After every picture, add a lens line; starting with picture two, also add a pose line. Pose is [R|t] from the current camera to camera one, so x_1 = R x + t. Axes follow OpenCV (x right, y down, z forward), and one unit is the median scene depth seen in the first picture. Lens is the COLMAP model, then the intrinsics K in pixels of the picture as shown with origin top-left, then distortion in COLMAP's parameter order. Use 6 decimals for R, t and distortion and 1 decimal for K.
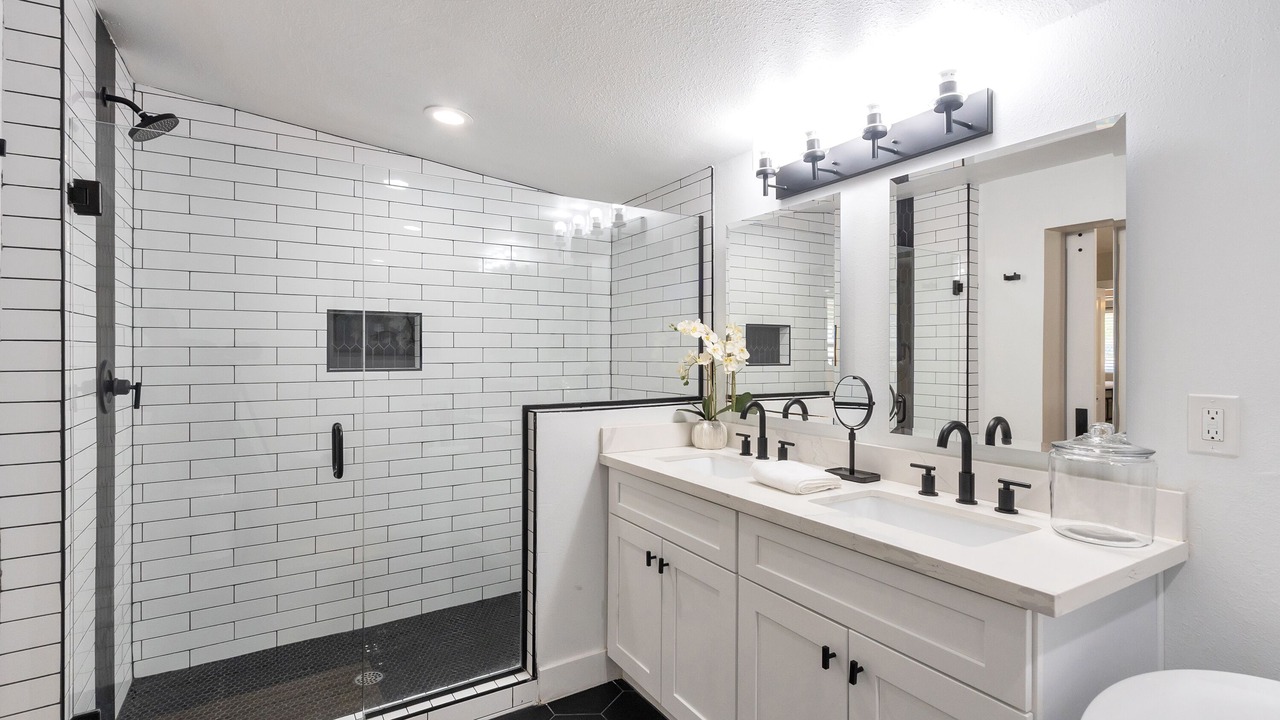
lens RADIAL K [[584.9, 0, 633.2], [0, 584.9, 350.4], [0, 0, 1]] dist [0.000943, -0.000260]
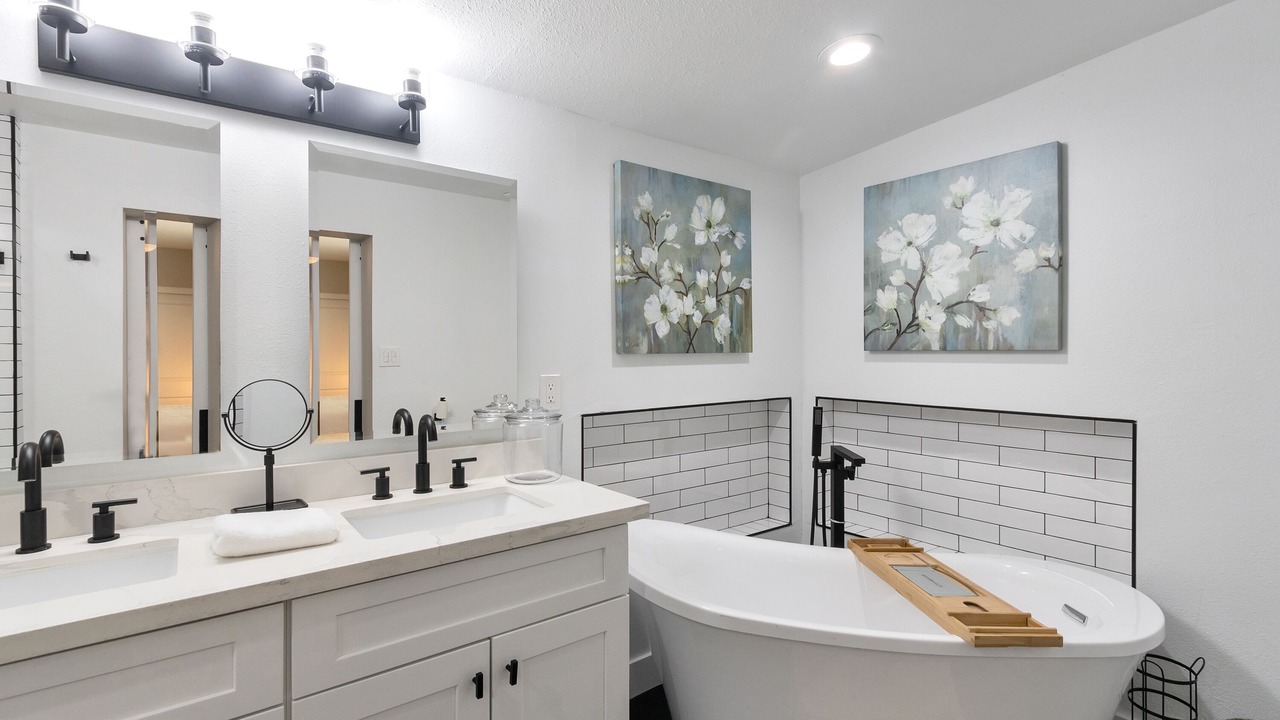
lens RADIAL K [[584.9, 0, 633.2], [0, 584.9, 350.4], [0, 0, 1]] dist [0.000943, -0.000260]
pose [[-0.105984, -0.002640, 0.994364, -0.407179], [-0.003427, 0.999992, 0.002290, 0.002598], [-0.994362, -0.003165, -0.105992, 0.588814]]
